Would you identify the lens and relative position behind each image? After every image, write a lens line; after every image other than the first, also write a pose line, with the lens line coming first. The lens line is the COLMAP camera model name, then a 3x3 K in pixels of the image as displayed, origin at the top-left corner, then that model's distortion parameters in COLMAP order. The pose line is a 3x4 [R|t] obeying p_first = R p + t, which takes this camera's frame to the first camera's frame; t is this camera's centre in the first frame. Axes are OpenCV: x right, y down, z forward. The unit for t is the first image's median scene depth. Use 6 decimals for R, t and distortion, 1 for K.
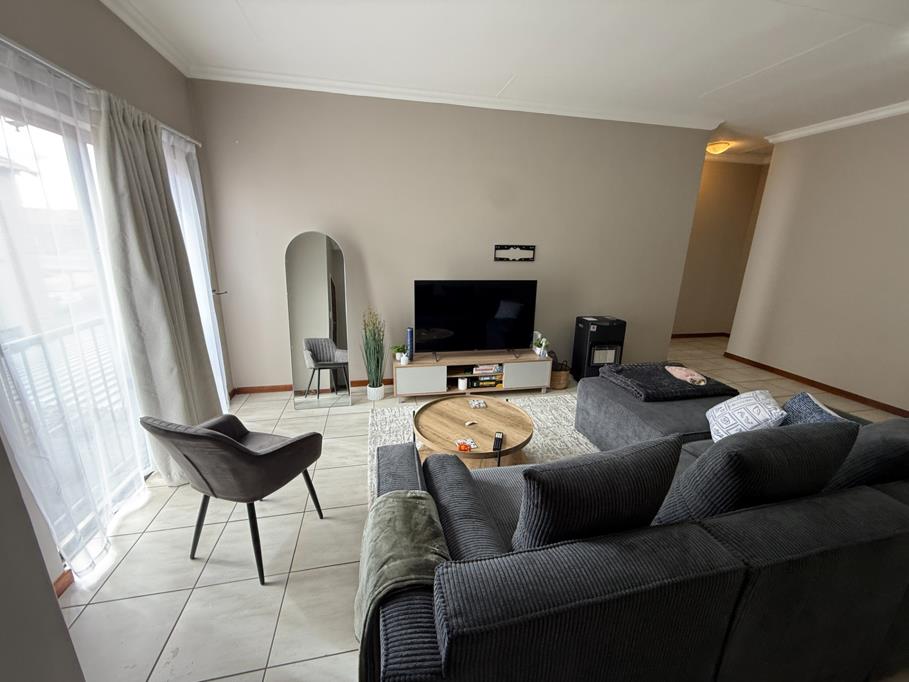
lens RADIAL K [[361.9, 0, 450.9], [0, 361.9, 339.5], [0, 0, 1]] dist [0.001209, -0.000996]
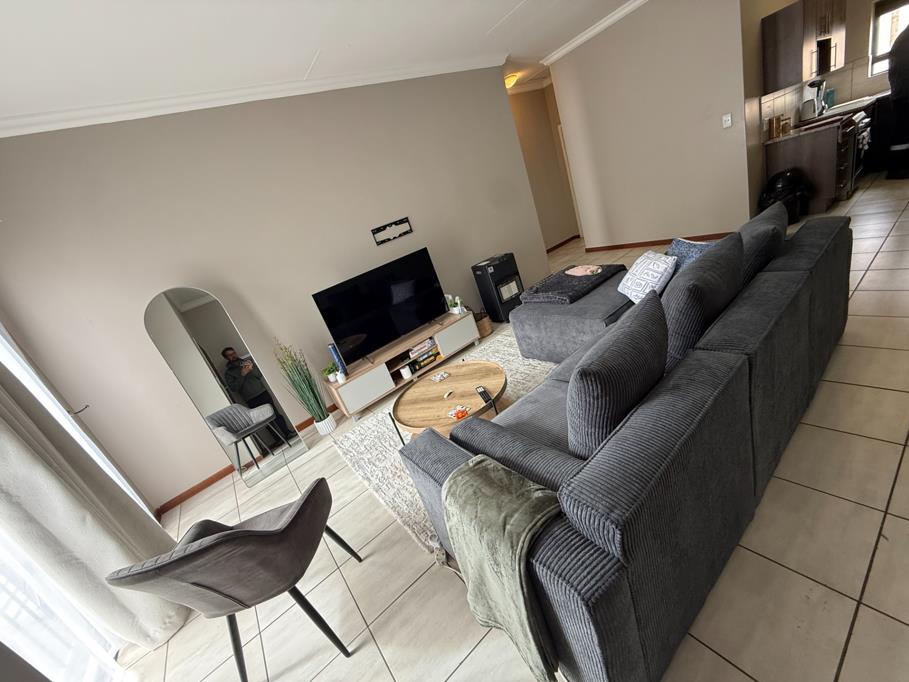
lens RADIAL K [[361.9, 0, 450.8], [0, 361.9, 340.7], [0, 0, 1]] dist [0.001209, -0.000996]
pose [[0.854290, -0.439363, 0.277756, -0.140230], [0.430949, 0.897451, 0.094151, 0.007694], [-0.290639, 0.039266, 0.956027, 0.036000]]
